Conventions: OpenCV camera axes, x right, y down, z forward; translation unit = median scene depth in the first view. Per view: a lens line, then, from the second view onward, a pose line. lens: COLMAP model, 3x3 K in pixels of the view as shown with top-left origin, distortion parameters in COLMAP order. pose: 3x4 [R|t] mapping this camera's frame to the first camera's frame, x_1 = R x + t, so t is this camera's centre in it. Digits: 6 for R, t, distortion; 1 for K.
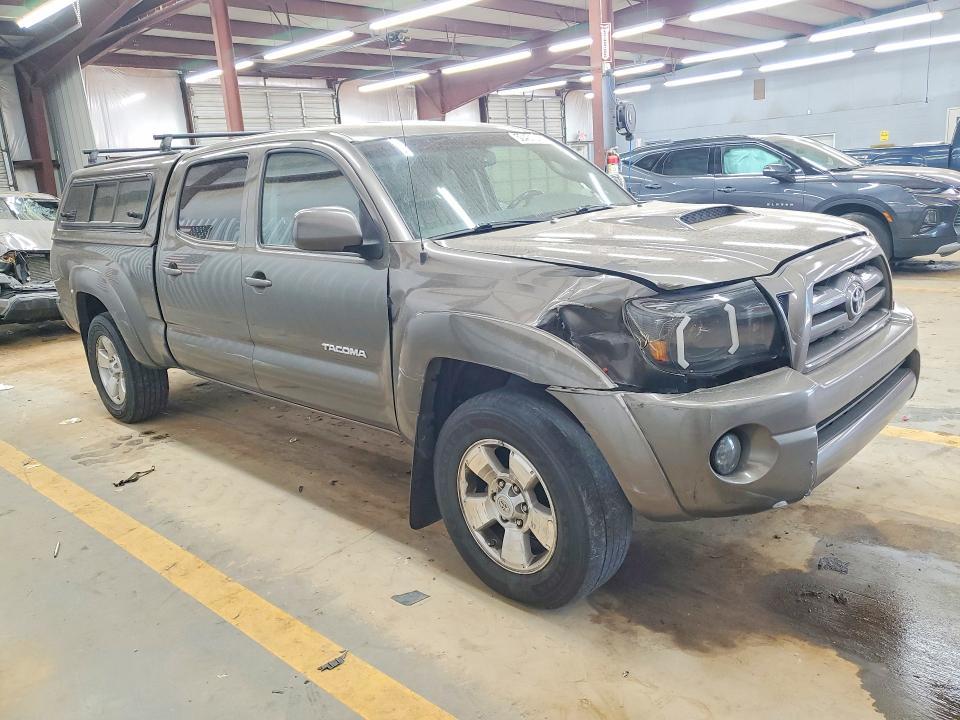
lens RADIAL K [[733.6, 0, 485.6], [0, 733.6, 356.9], [0, 0, 1]] dist [0.019208, -0.006431]
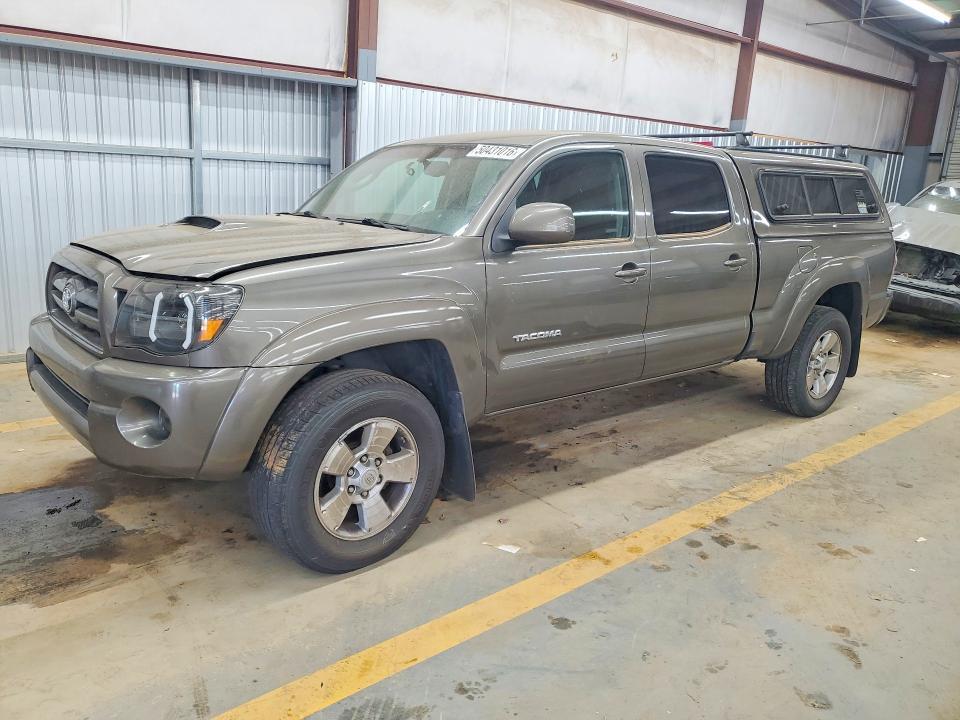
lens RADIAL K [[733.6, 0, 475.5], [0, 733.6, 361.5], [0, 0, 1]] dist [0.019208, -0.006431]
pose [[-0.104234, 0.309026, -0.945324, 1.167594], [-0.281074, 0.902601, 0.326051, -0.405844], [0.954009, 0.299692, -0.007223, 1.240578]]
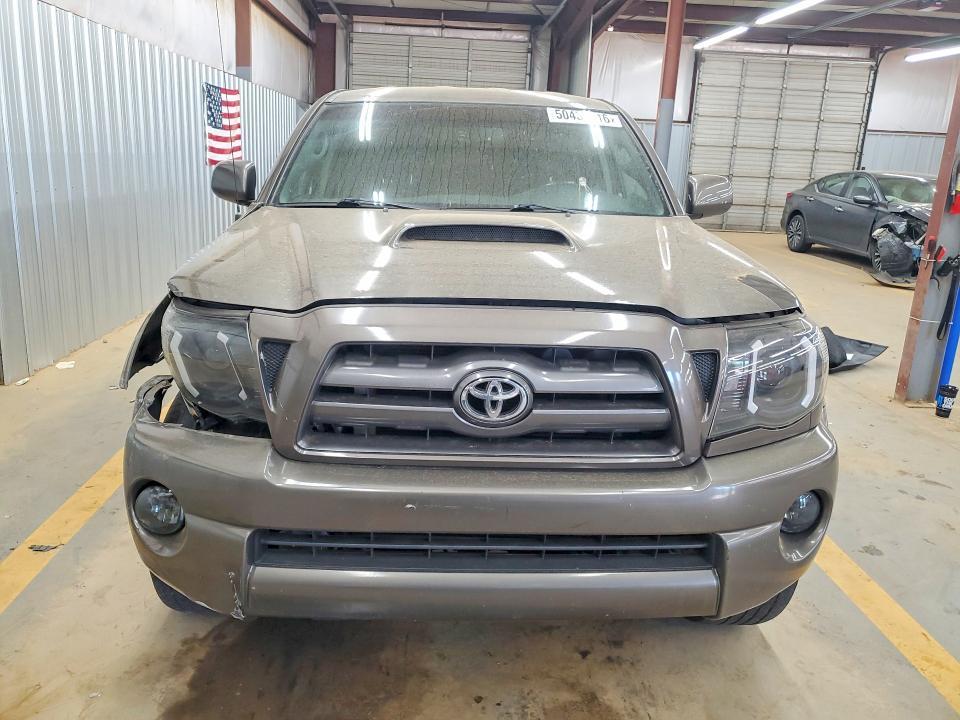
lens RADIAL K [[733.6, 0, 476.8], [0, 733.6, 353.9], [0, 0, 1]] dist [0.019208, -0.006431]
pose [[0.713552, 0.283859, -0.640522, 0.665993], [-0.262379, 0.955981, 0.131366, -0.144824], [0.649616, 0.074323, 0.756621, 0.391028]]
